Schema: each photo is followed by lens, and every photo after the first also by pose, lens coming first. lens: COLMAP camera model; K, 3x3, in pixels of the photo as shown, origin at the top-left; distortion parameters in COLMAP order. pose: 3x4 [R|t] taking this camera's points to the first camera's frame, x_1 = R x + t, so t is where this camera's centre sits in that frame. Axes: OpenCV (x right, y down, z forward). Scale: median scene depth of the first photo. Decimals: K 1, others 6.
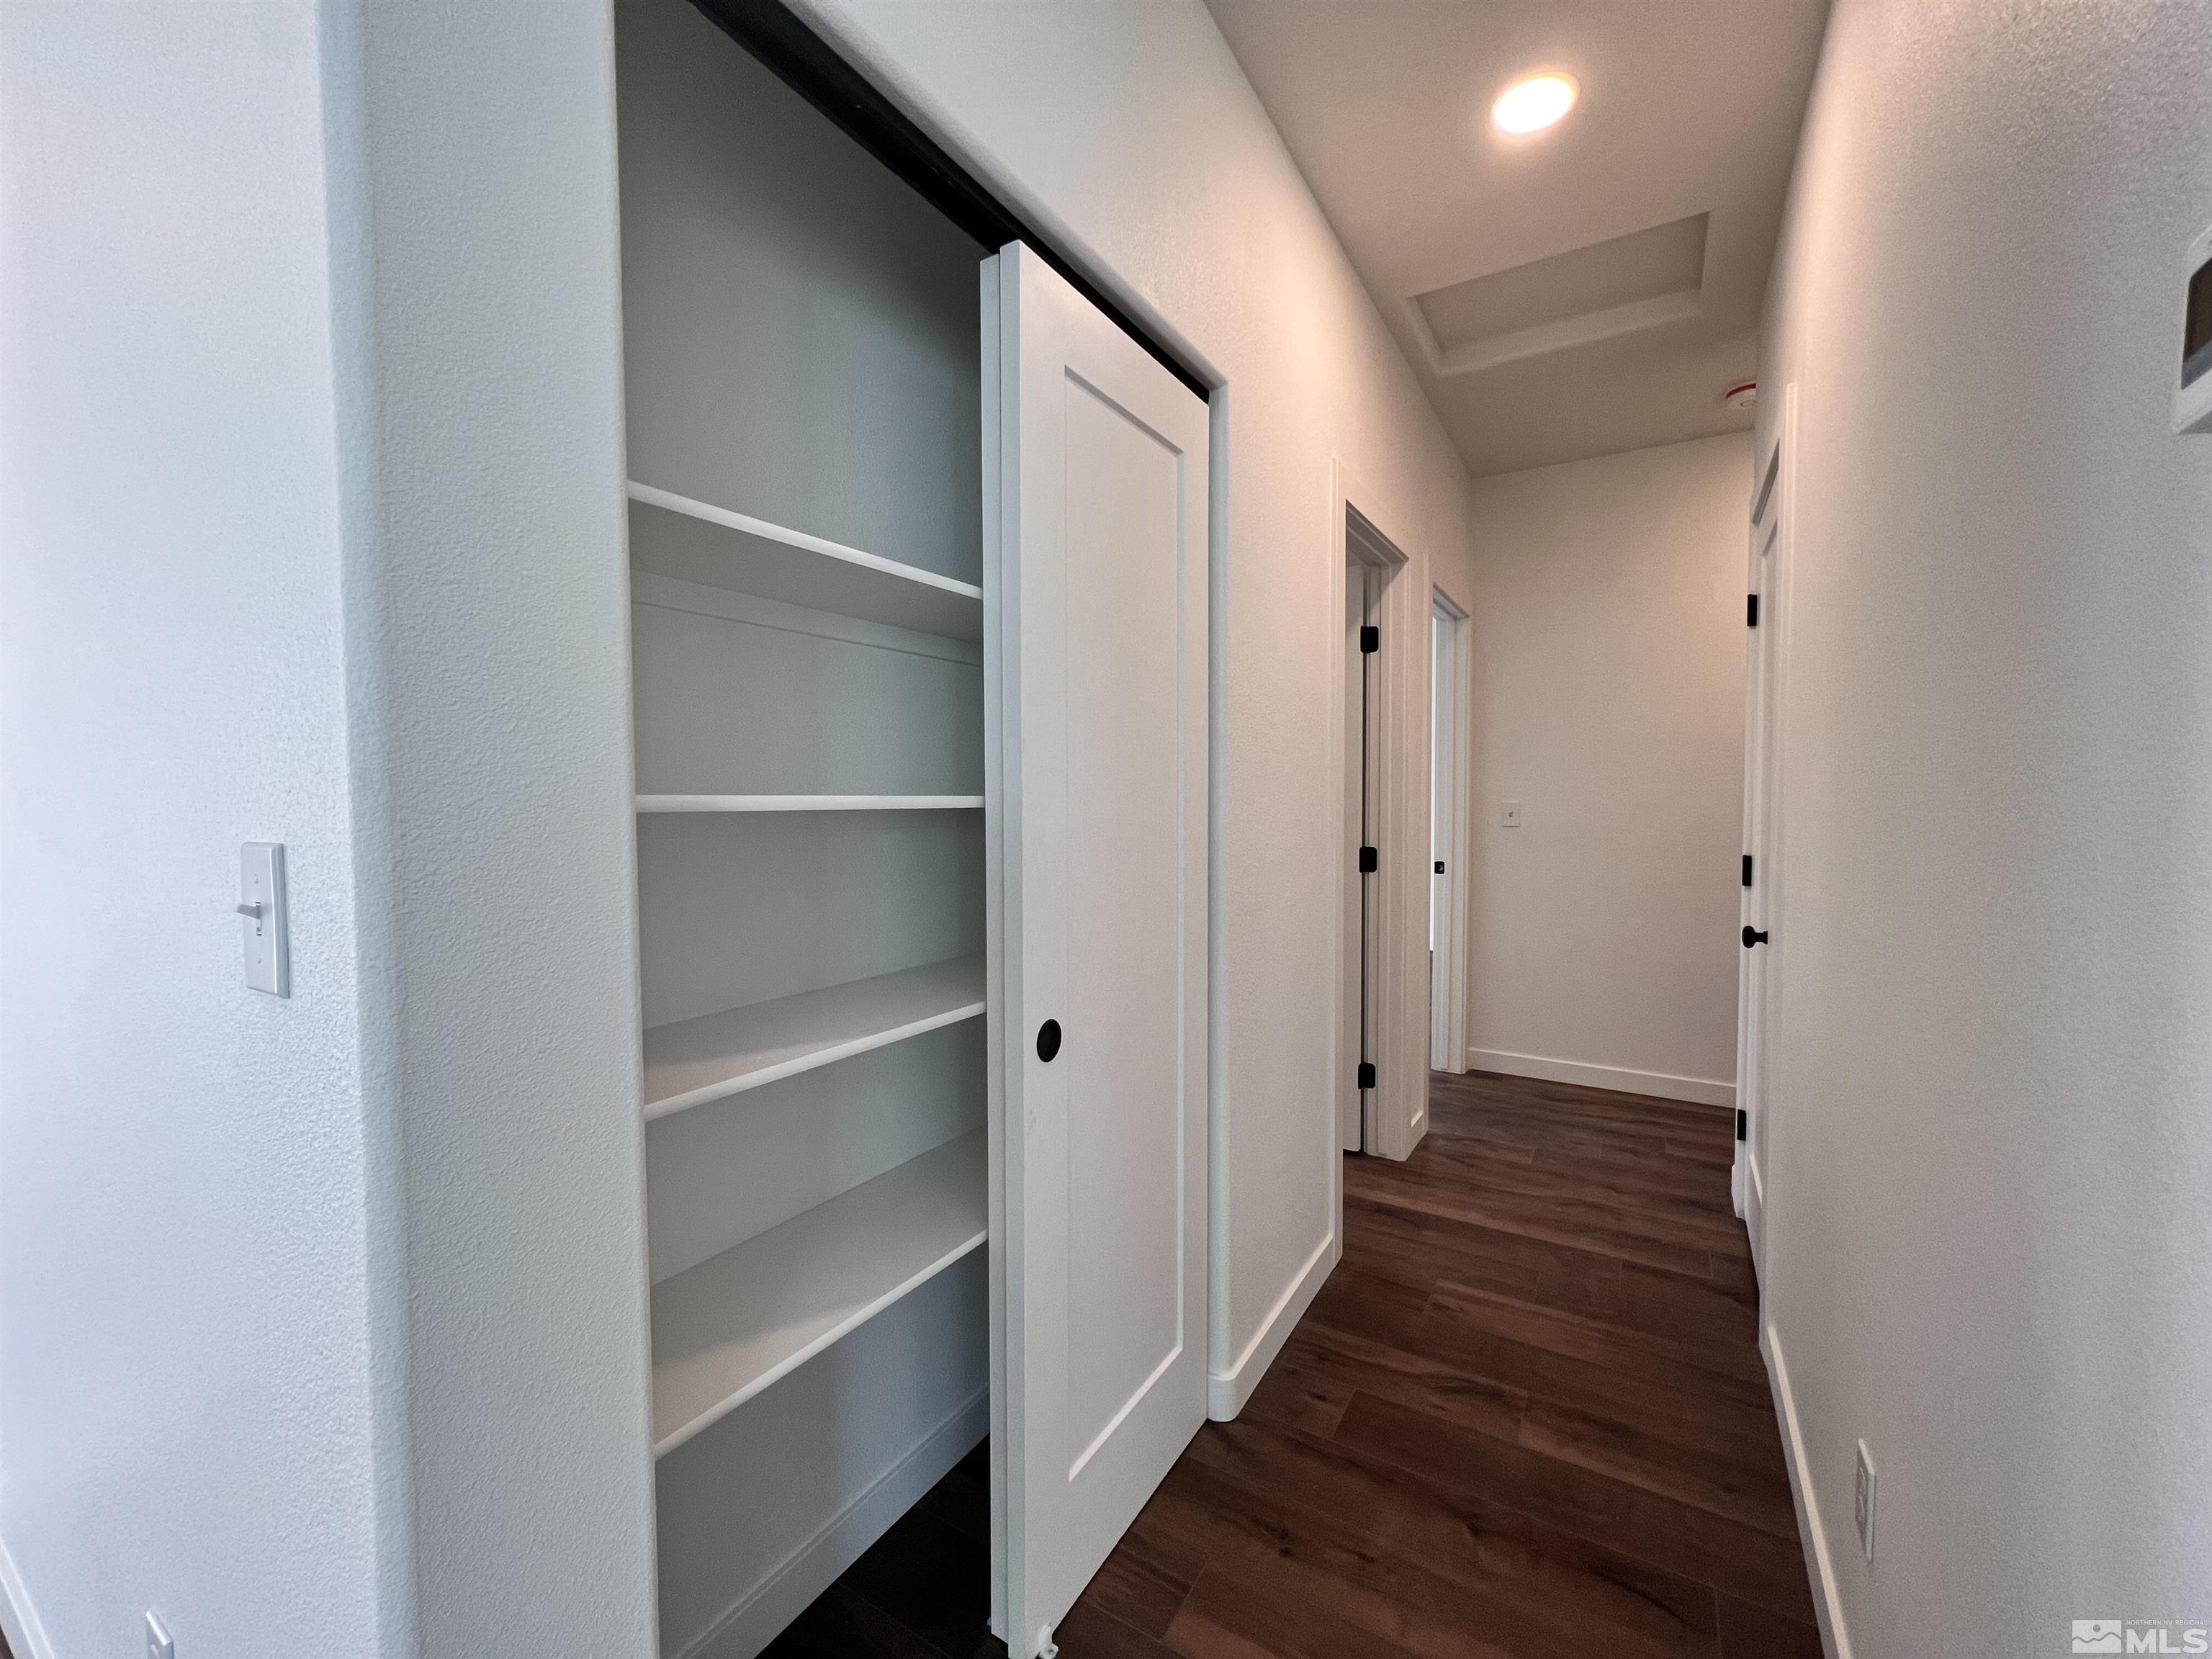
lens RADIAL K [[885.9, 0, 1093.9], [0, 885.9, 825.9], [0, 0, 1]] dist [-0.001487, 0.000100]
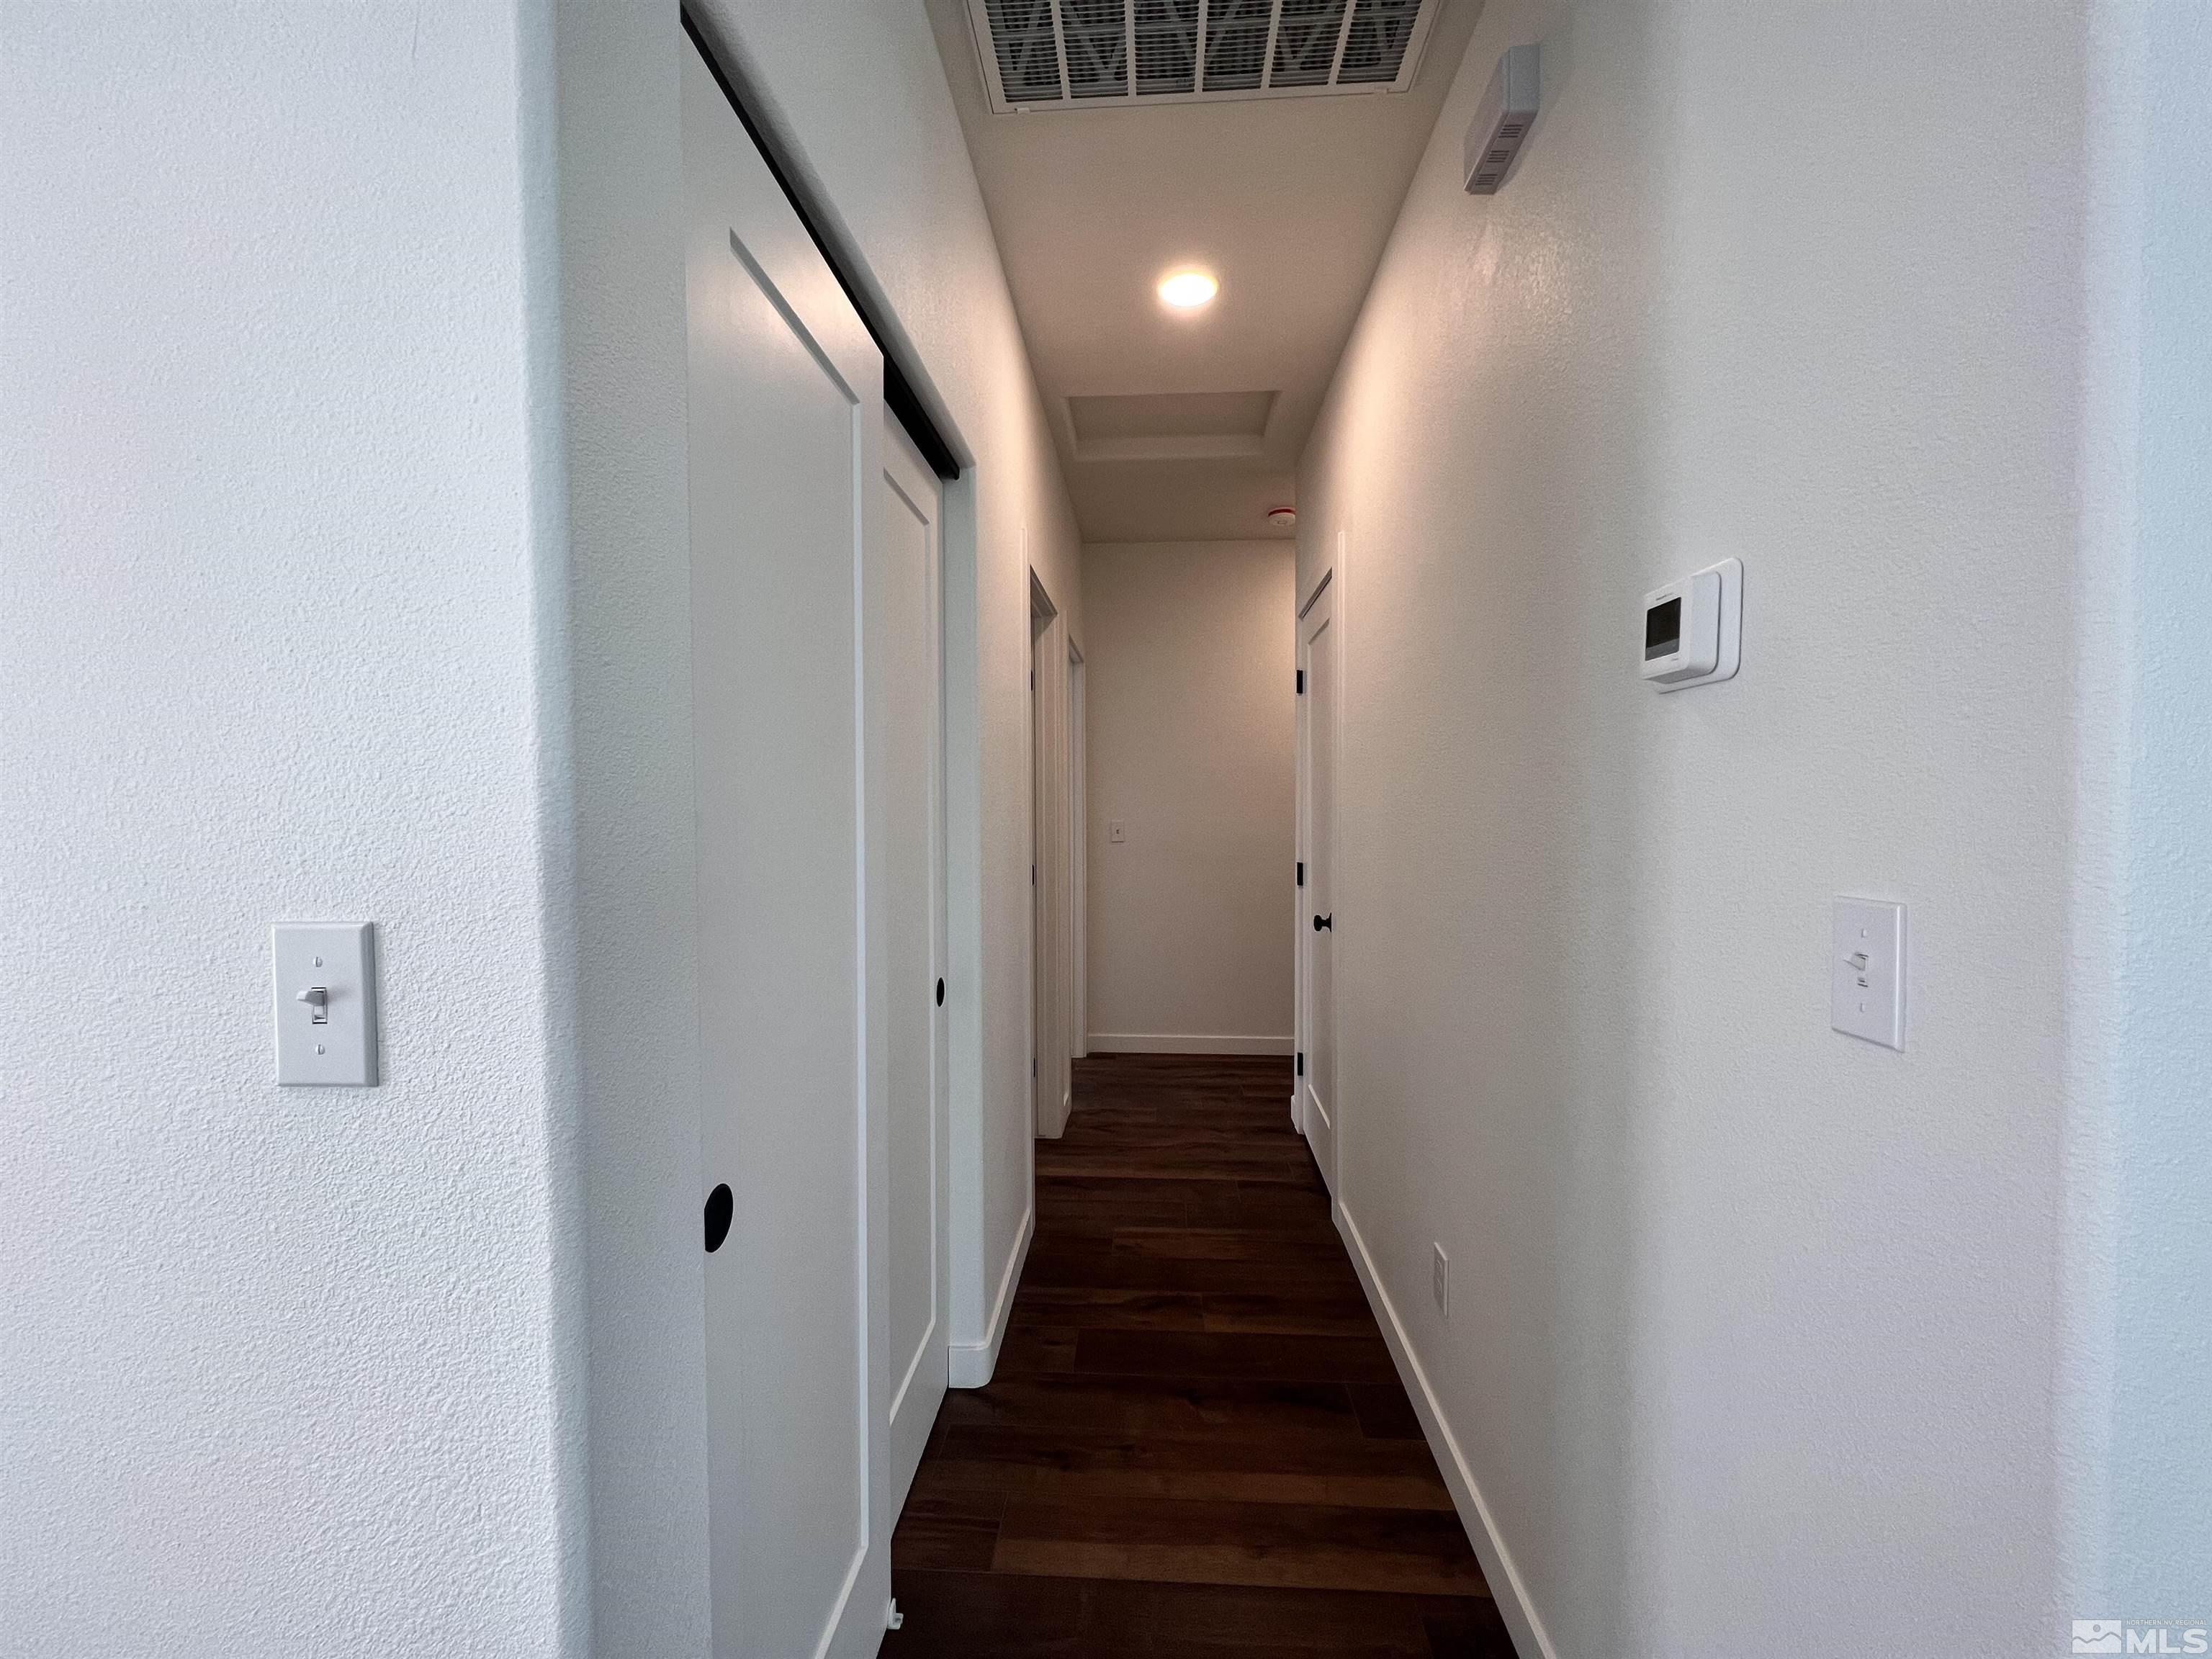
lens RADIAL K [[885.9, 0, 1102.6], [0, 885.9, 824.1], [0, 0, 1]] dist [-0.001487, 0.000100]
pose [[0.881282, -0.008937, 0.472506, -0.178617], [0.016599, 0.999790, -0.012048, -0.015760], [-0.472299, 0.018461, 0.881245, -0.051989]]
